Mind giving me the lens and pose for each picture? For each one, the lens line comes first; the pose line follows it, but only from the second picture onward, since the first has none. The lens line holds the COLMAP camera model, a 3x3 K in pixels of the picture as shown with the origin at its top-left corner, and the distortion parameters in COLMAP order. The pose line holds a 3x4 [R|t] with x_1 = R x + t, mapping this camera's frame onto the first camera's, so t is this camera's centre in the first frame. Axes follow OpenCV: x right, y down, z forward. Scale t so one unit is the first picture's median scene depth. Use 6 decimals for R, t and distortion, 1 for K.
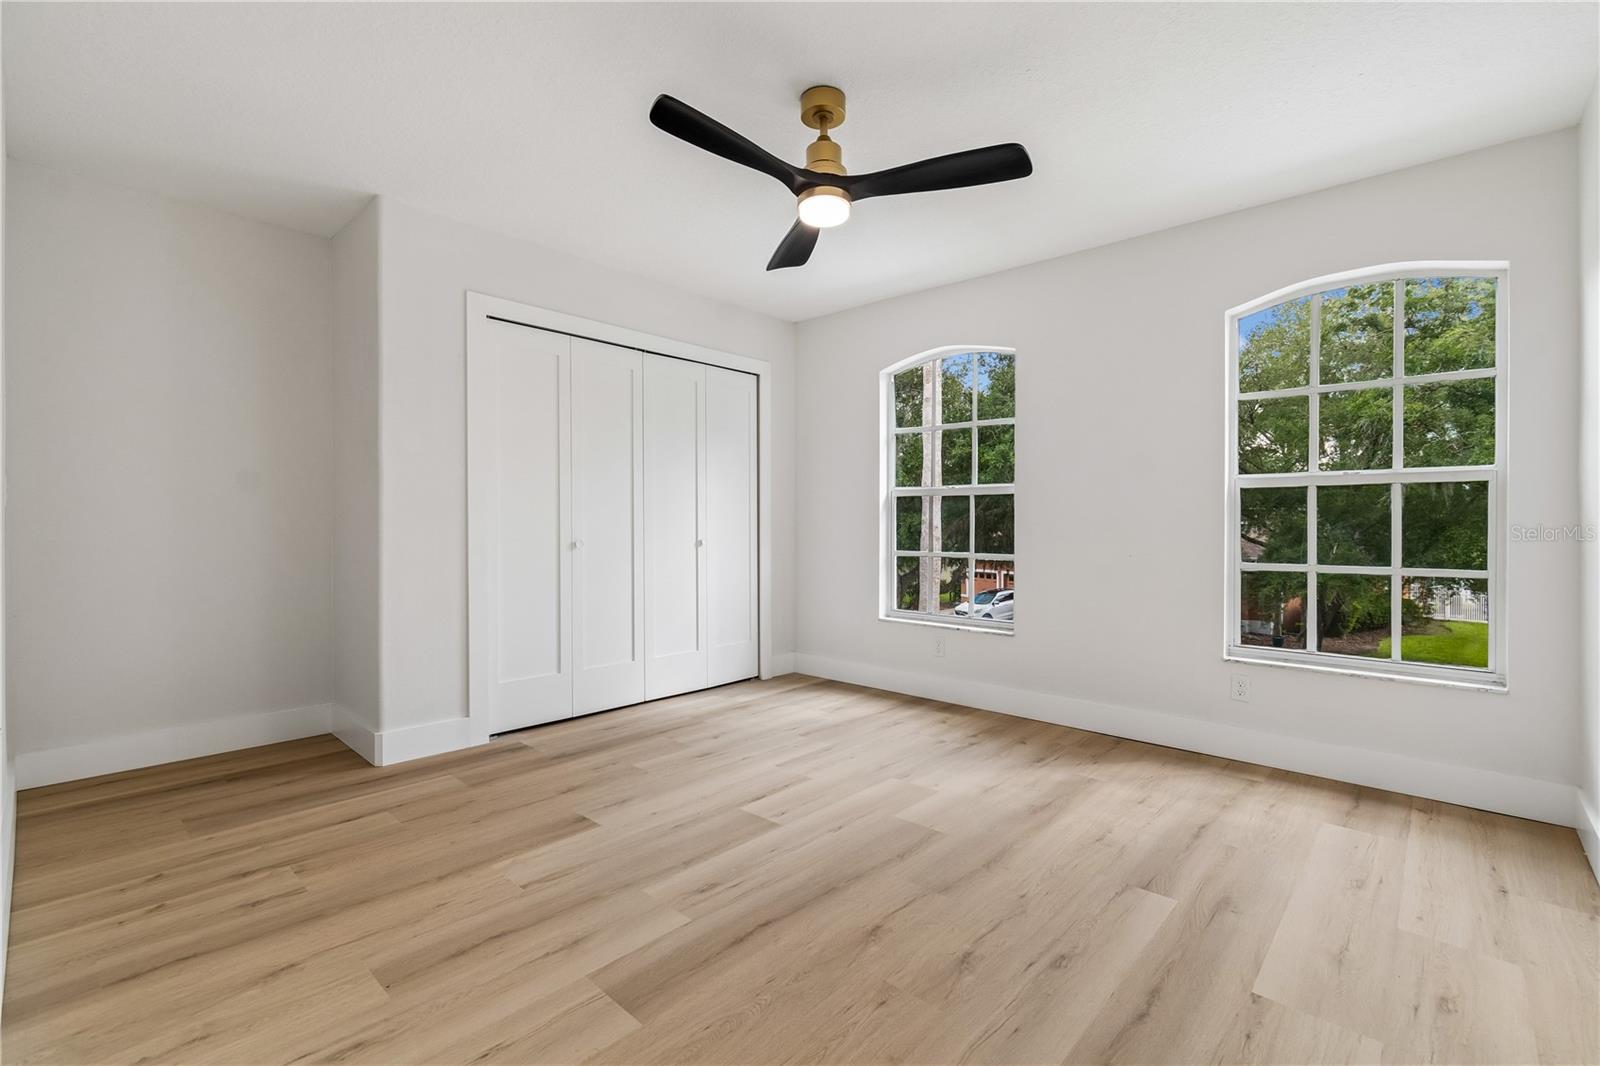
lens RADIAL K [[708.5, 0, 797.8], [0, 708.5, 531.1], [0, 0, 1]] dist [0.004145, -0.001345]
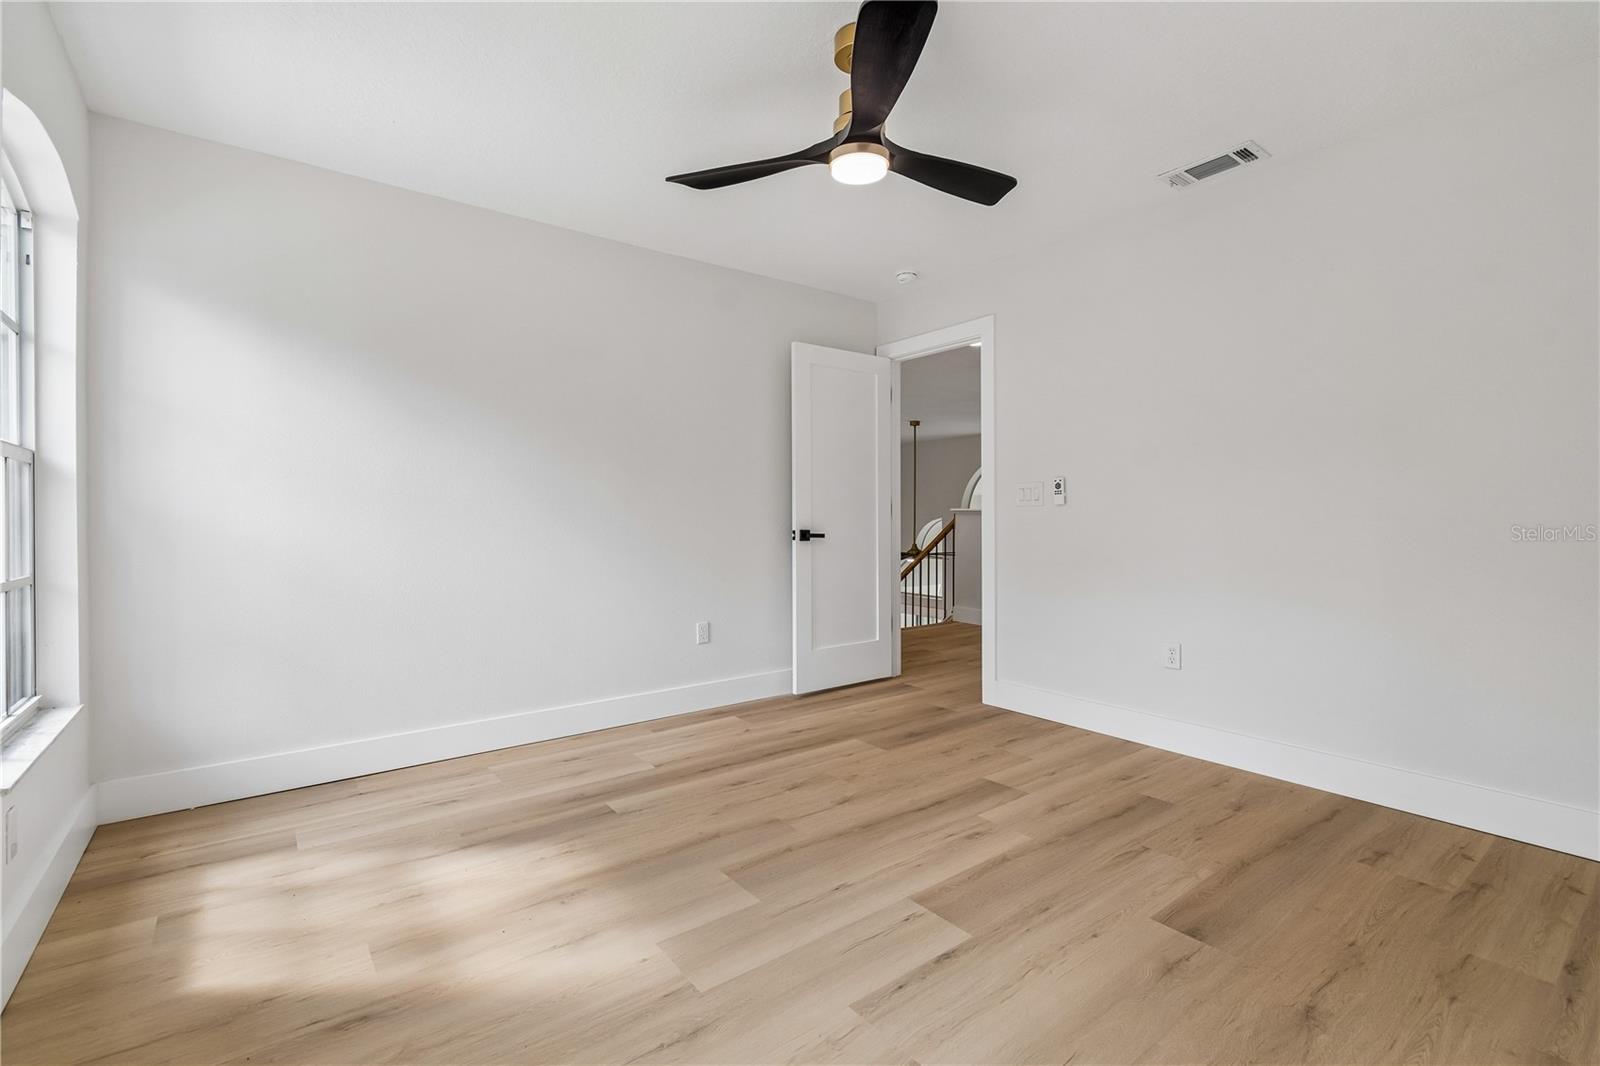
lens RADIAL K [[708.5, 0, 803.9], [0, 708.5, 523.1], [0, 0, 1]] dist [0.004145, -0.001345]
pose [[-0.985518, -0.001723, 0.169560, -0.048218], [0.001287, 0.999844, 0.017642, -0.022016], [-0.169564, 0.017604, -0.985362, 2.132137]]
